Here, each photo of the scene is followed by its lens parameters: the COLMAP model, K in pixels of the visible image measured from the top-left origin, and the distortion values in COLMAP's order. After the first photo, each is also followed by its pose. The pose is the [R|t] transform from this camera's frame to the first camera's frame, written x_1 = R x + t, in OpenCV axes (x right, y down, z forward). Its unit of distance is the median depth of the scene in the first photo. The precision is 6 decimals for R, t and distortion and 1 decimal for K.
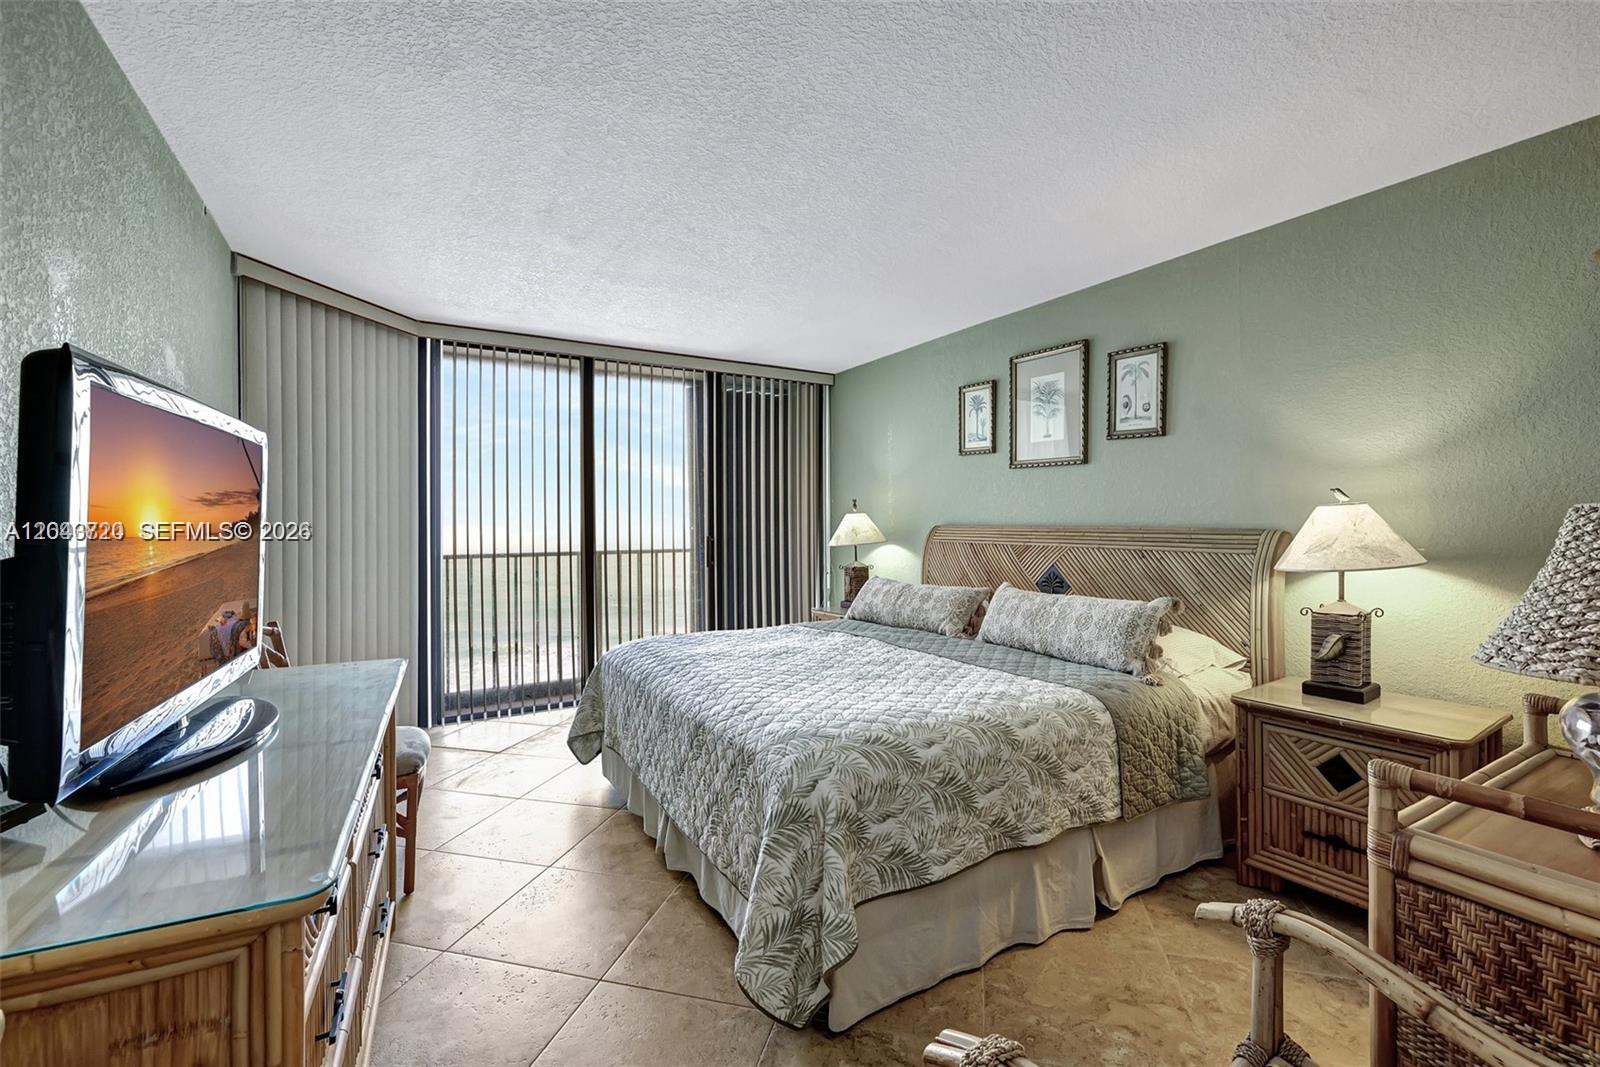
lens RADIAL K [[675.1, 0, 801.3], [0, 675.1, 525.6], [0, 0, 1]] dist [-0.001237, -0.000678]
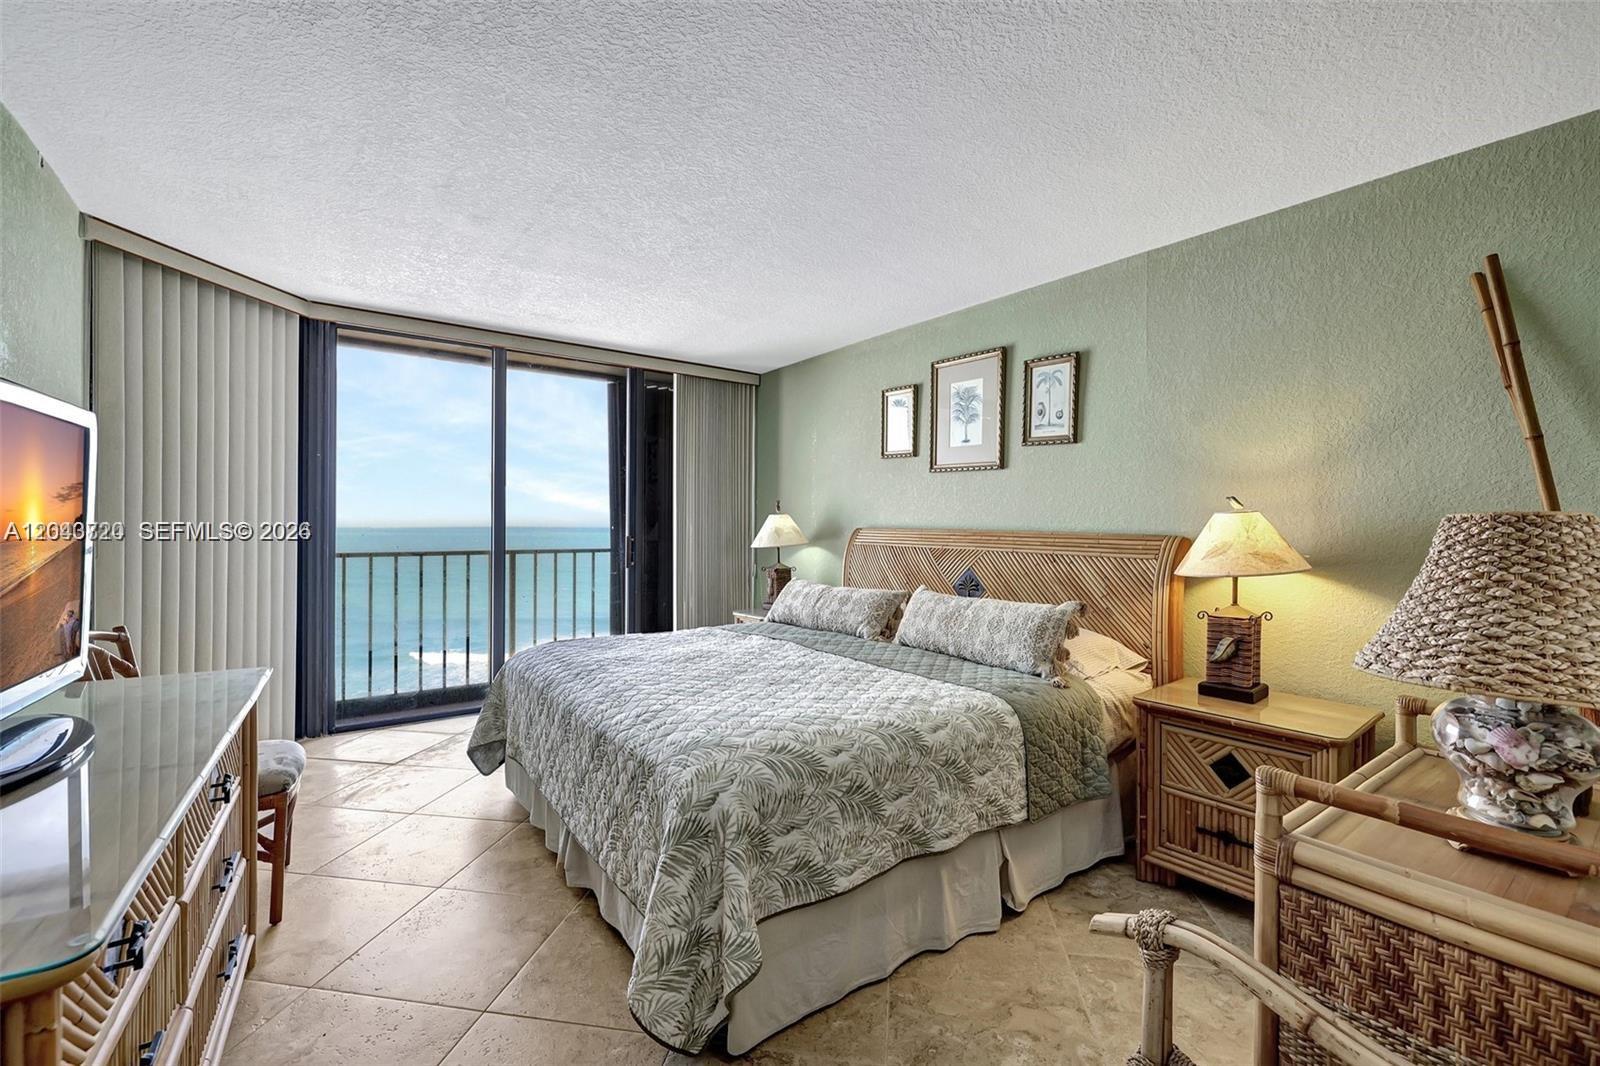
lens RADIAL K [[671.2, 0, 795.0], [0, 671.2, 529.2], [0, 0, 1]] dist [-0.001703, -0.000131]
pose [[0.995655, 0.011465, 0.092406, 0.033581], [-0.011779, 0.999927, 0.002852, -0.000012], [-0.092366, -0.003928, 0.995717, 0.038782]]
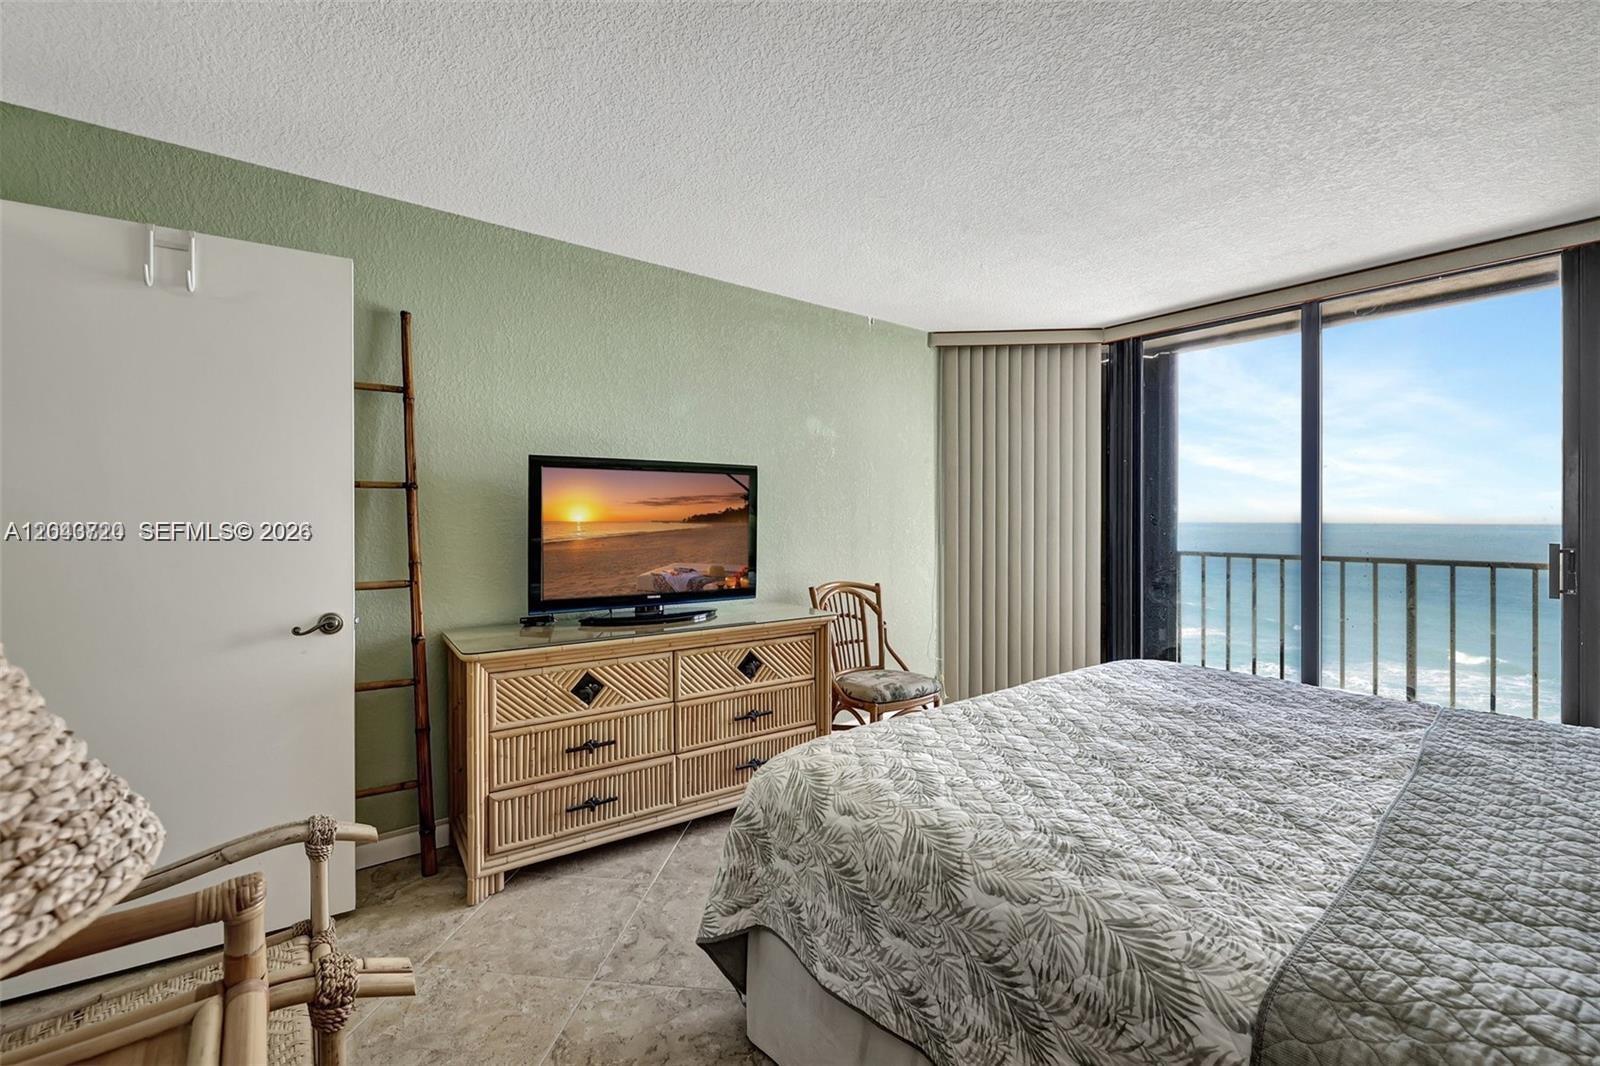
lens RADIAL K [[672.4, 0, 802.5], [0, 672.4, 518.4], [0, 0, 1]] dist [-0.000274, -0.000122]
pose [[0.146781, 0.005225, -0.989155, 0.864014], [-0.007015, 0.999966, 0.004241, -0.010012], [0.989144, 0.006316, 0.146812, 0.774845]]
